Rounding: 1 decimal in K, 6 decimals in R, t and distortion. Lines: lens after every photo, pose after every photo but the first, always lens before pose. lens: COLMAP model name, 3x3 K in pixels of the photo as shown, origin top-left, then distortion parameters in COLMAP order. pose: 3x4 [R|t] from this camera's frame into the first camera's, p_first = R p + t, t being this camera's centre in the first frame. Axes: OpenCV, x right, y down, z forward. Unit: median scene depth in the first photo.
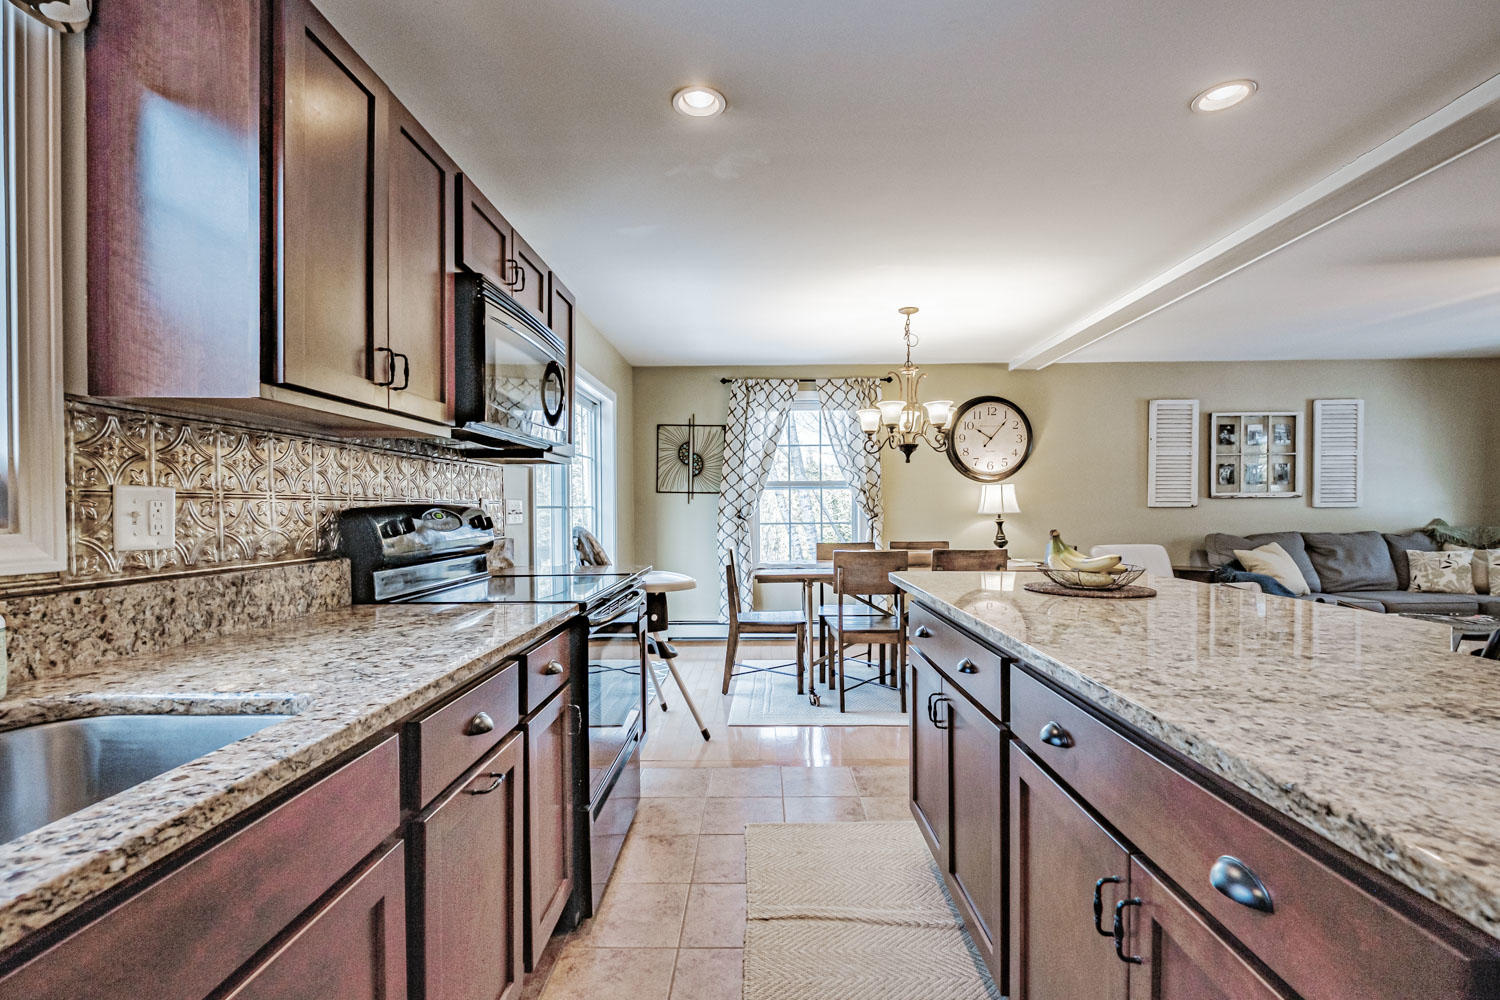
lens RADIAL K [[664.0, 0, 751.8], [0, 664.0, 507.0], [0, 0, 1]] dist [0.000052, 0.000133]
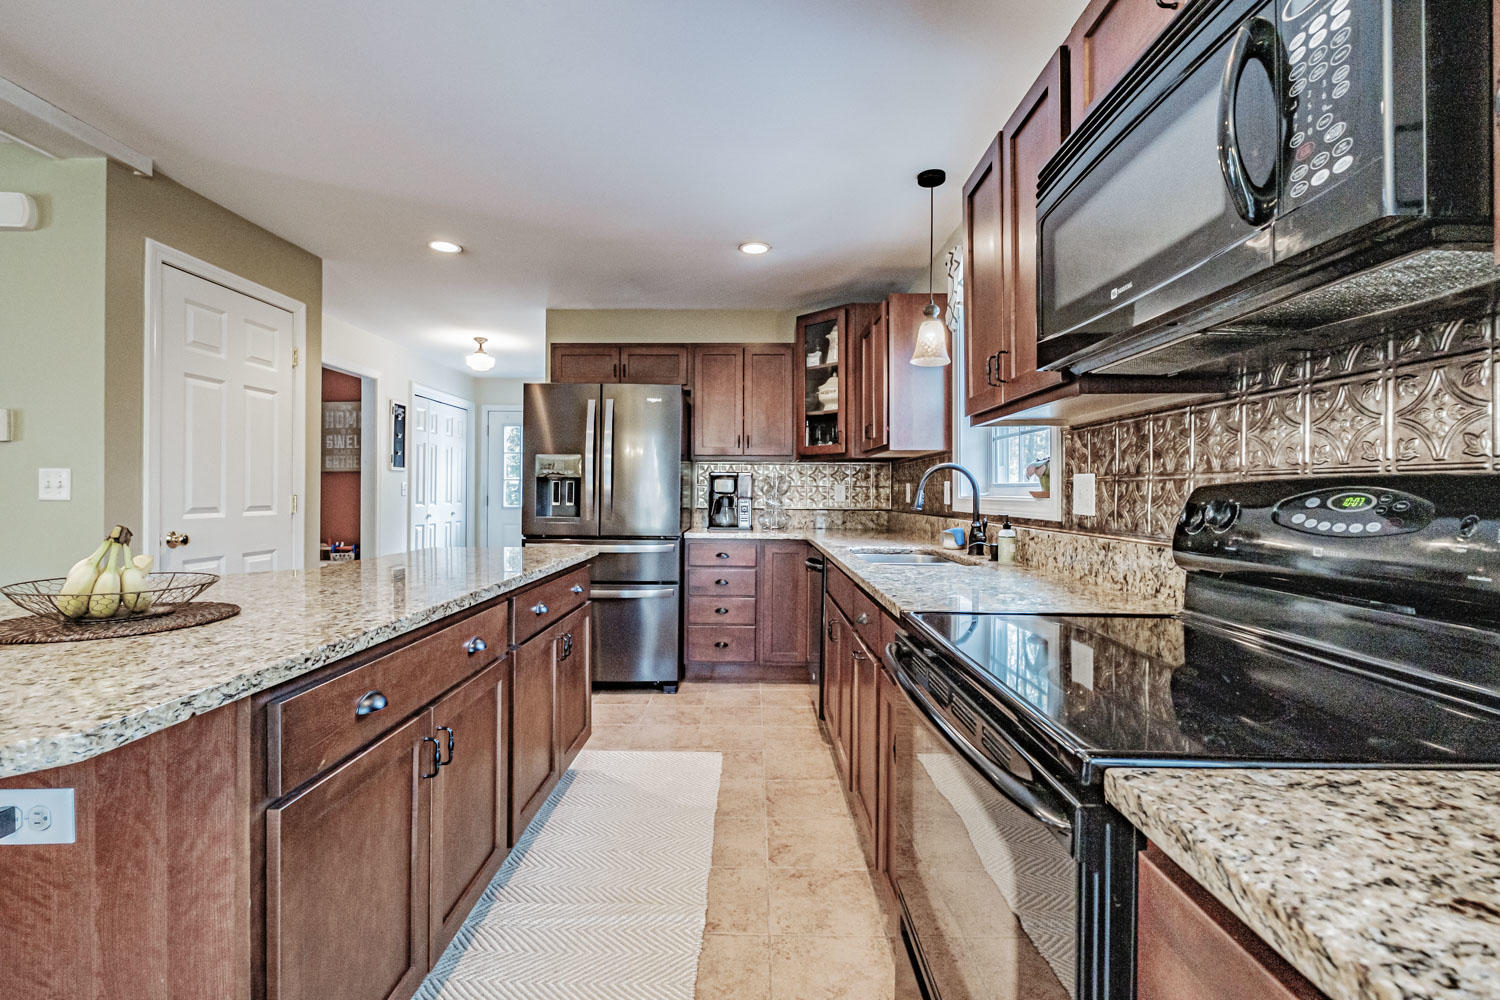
lens RADIAL K [[664.0, 0, 746.4], [0, 664.0, 496.5], [0, 0, 1]] dist [0.000052, 0.000133]
pose [[-0.999944, -0.000907, -0.010563, -0.089439], [-0.000971, 0.999981, 0.006050, 0.011864], [0.010557, 0.006060, -0.999926, 2.206349]]
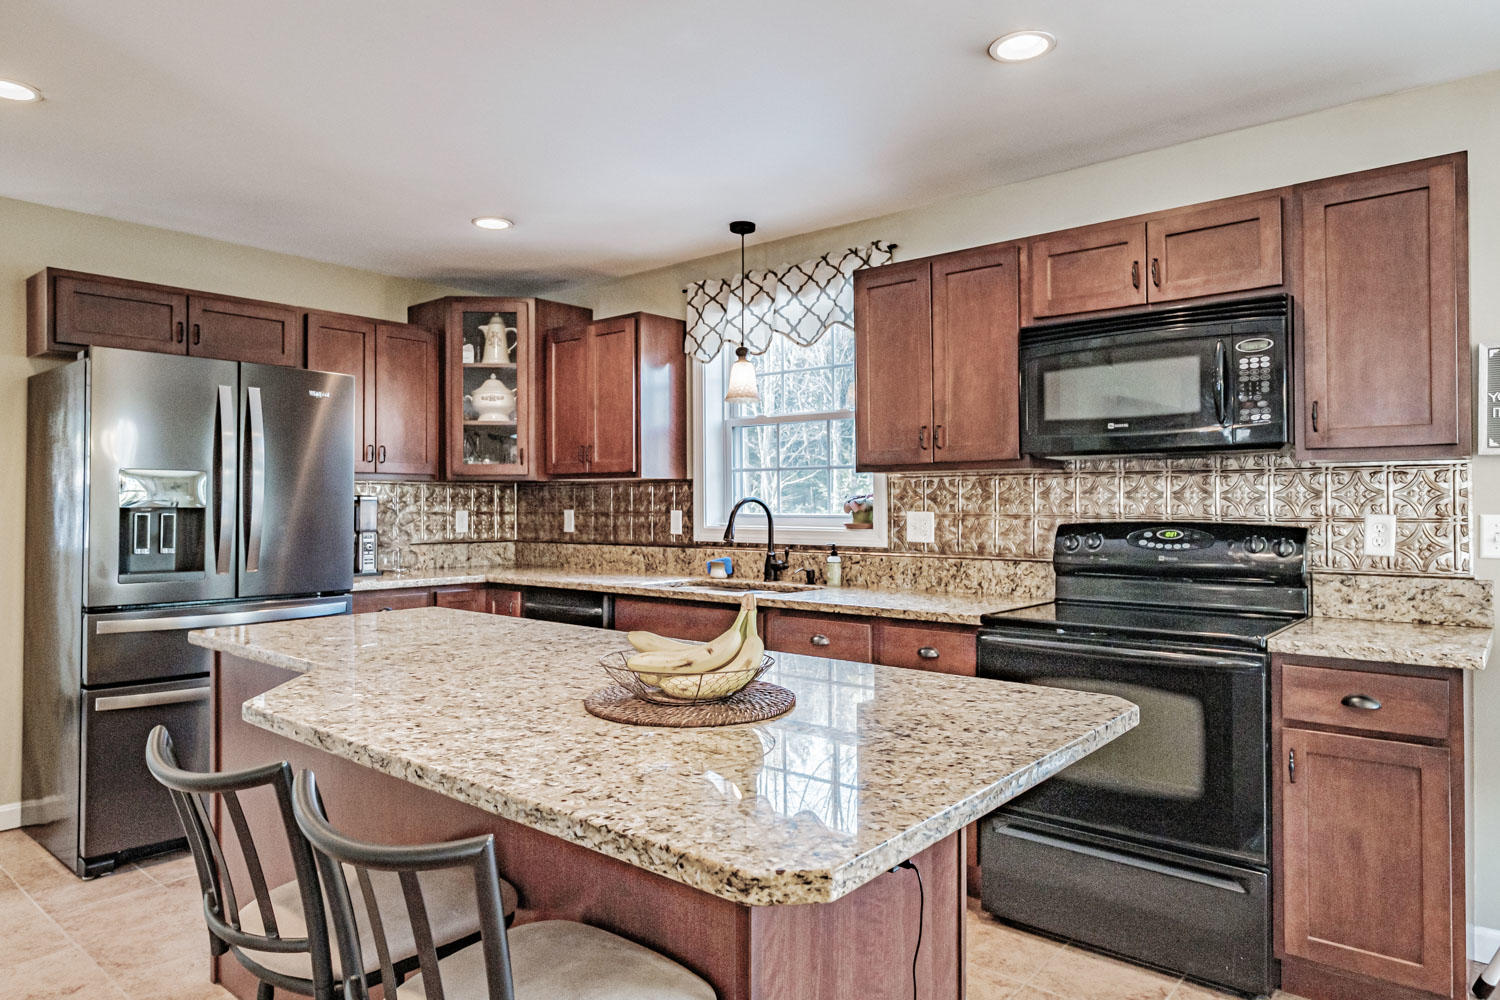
lens RADIAL K [[933.8, 0, 755.7], [0, 933.8, 498.3], [0, 0, 1]] dist [0.005643, 0.001473]
pose [[-0.623452, -0.002810, -0.781857, 1.482961], [0.002460, 0.999982, -0.005556, -0.050264], [0.781858, -0.005387, -0.623433, 2.104319]]
